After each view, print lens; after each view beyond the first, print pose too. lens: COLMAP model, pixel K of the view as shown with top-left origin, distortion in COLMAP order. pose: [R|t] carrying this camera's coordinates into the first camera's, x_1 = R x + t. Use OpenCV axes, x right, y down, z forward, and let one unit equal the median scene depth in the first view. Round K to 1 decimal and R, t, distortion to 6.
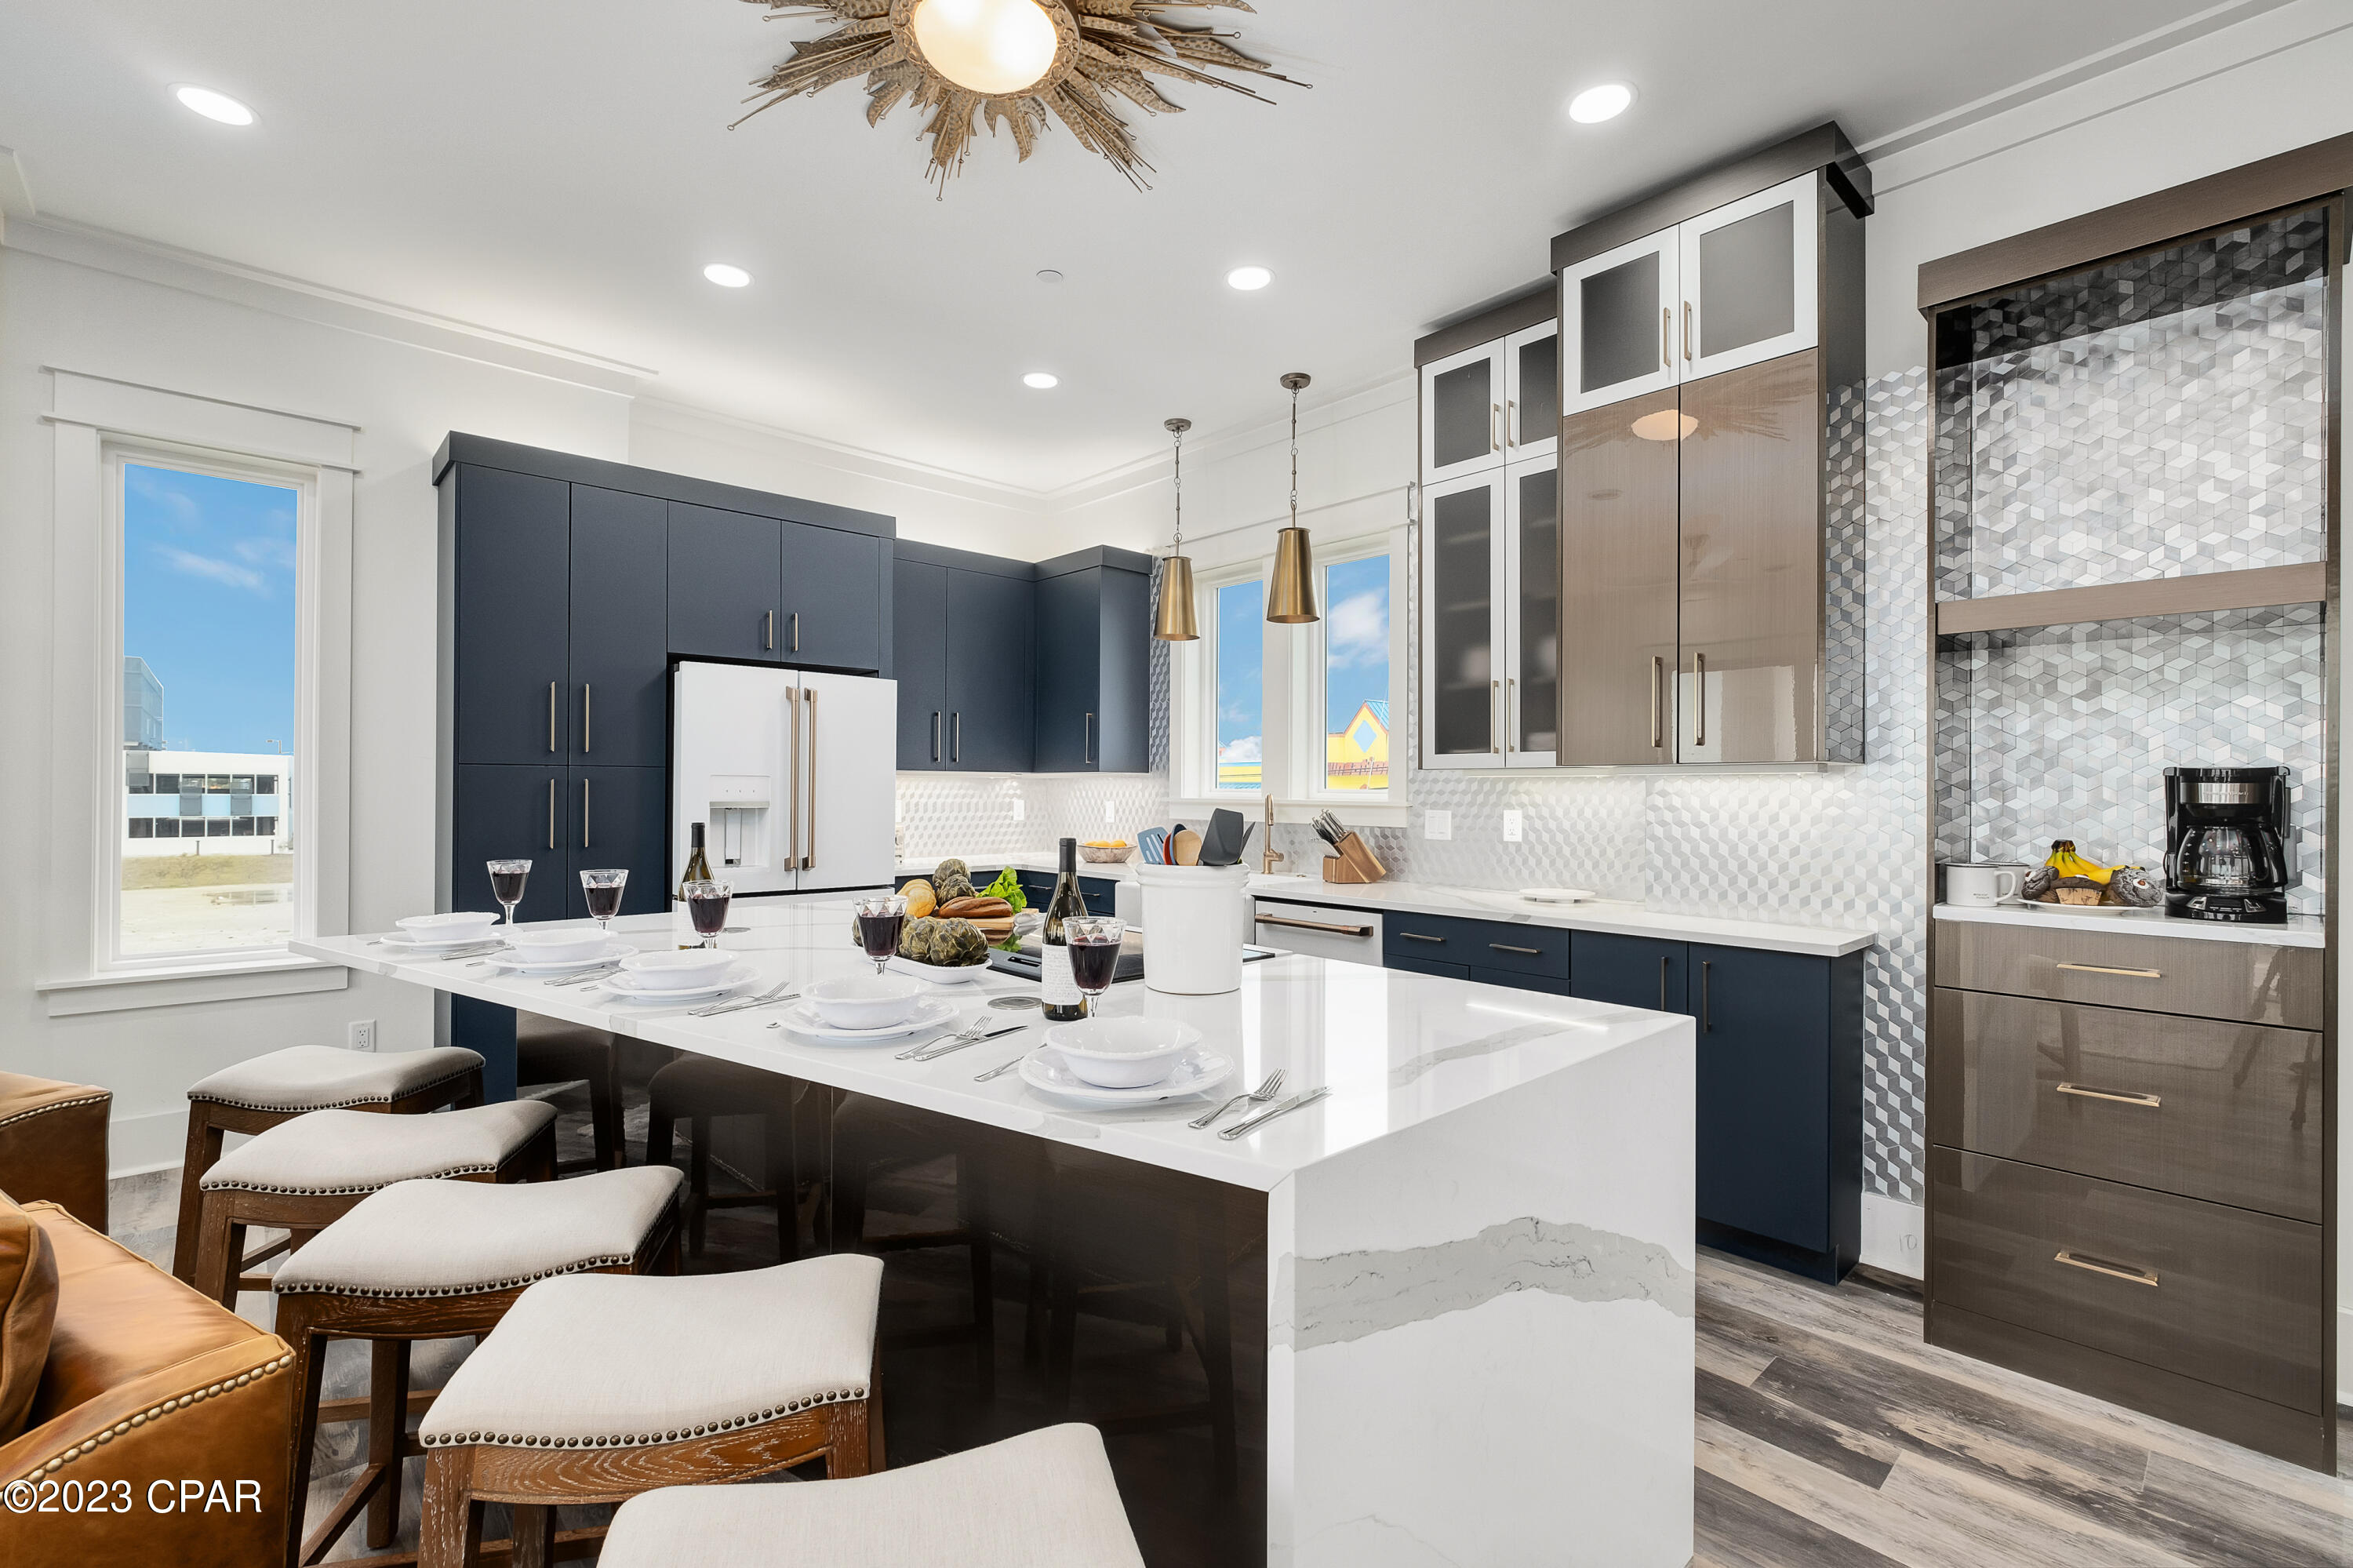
lens RADIAL K [[1030.3, 0, 1168.0], [0, 1030.3, 784.2], [0, 0, 1]] dist [0.000495, -0.000097]
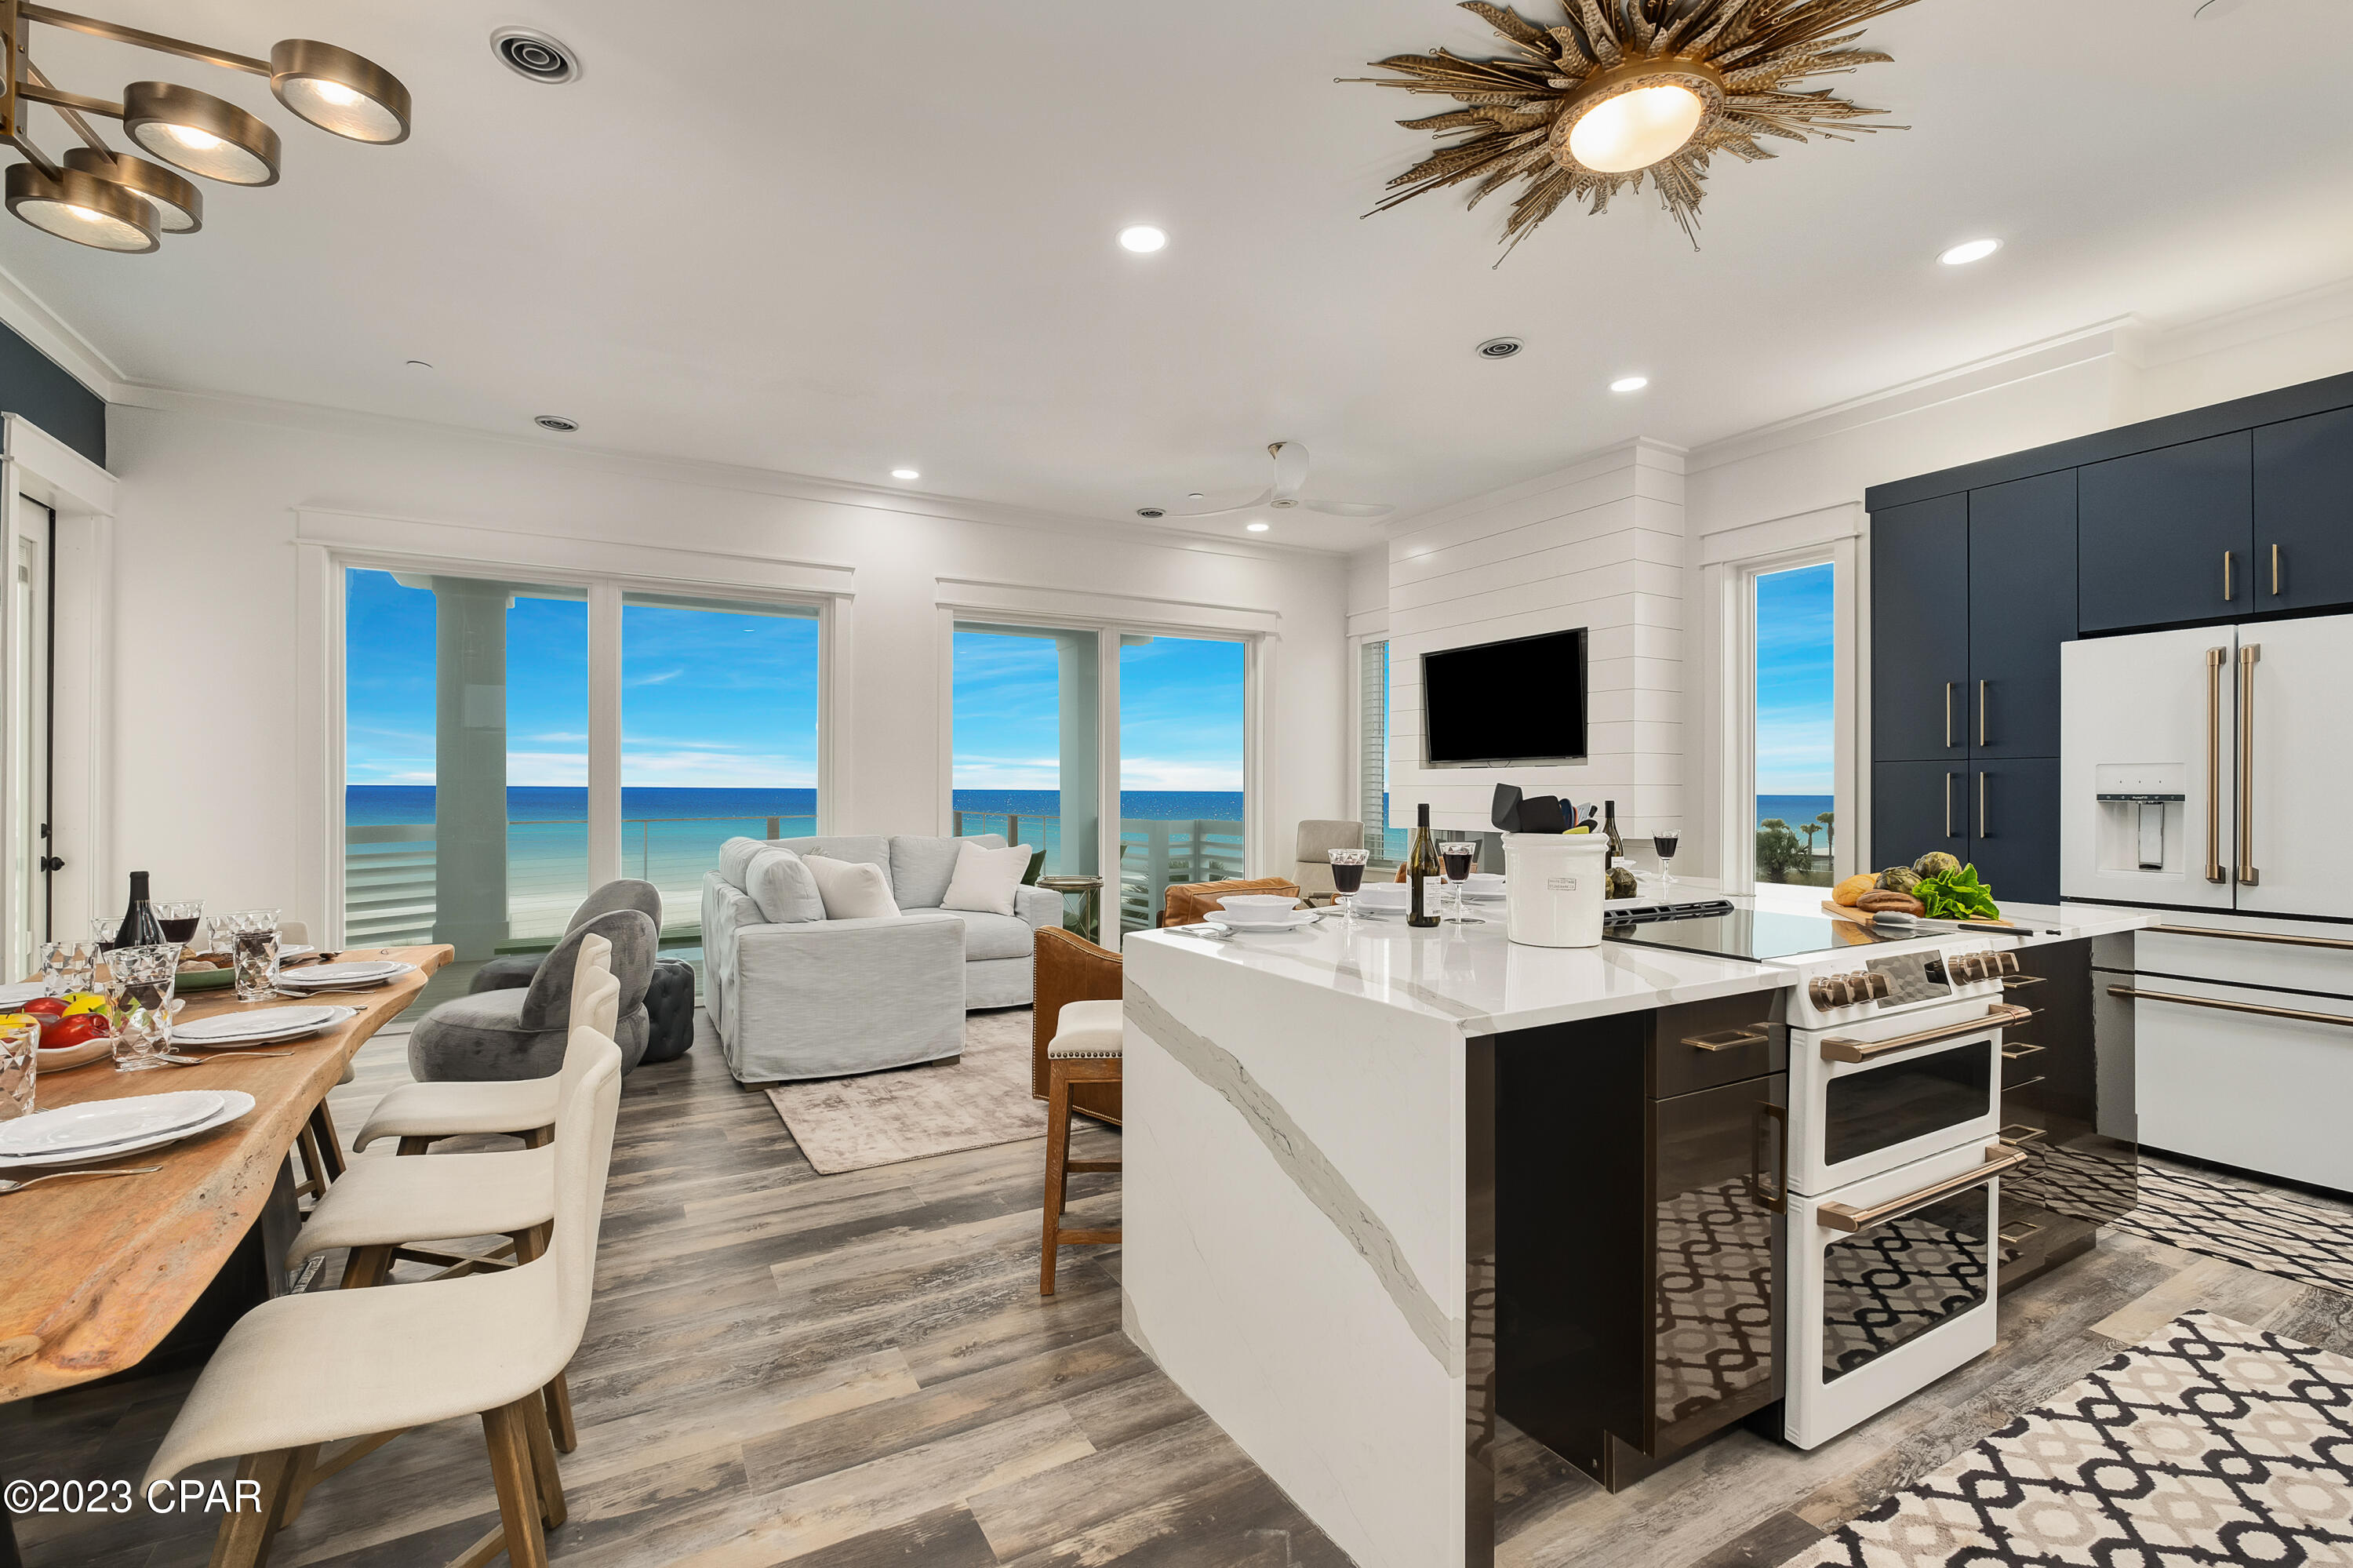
lens RADIAL K [[1026.6, 0, 1168.4], [0, 1026.6, 791.7], [0, 0, 1]] dist [0.000122, 0.000270]
pose [[-0.227502, -0.004423, -0.973768, 0.645998], [0.002786, 0.999983, -0.005193, 0.018896], [0.973774, -0.003895, -0.227486, 0.452712]]
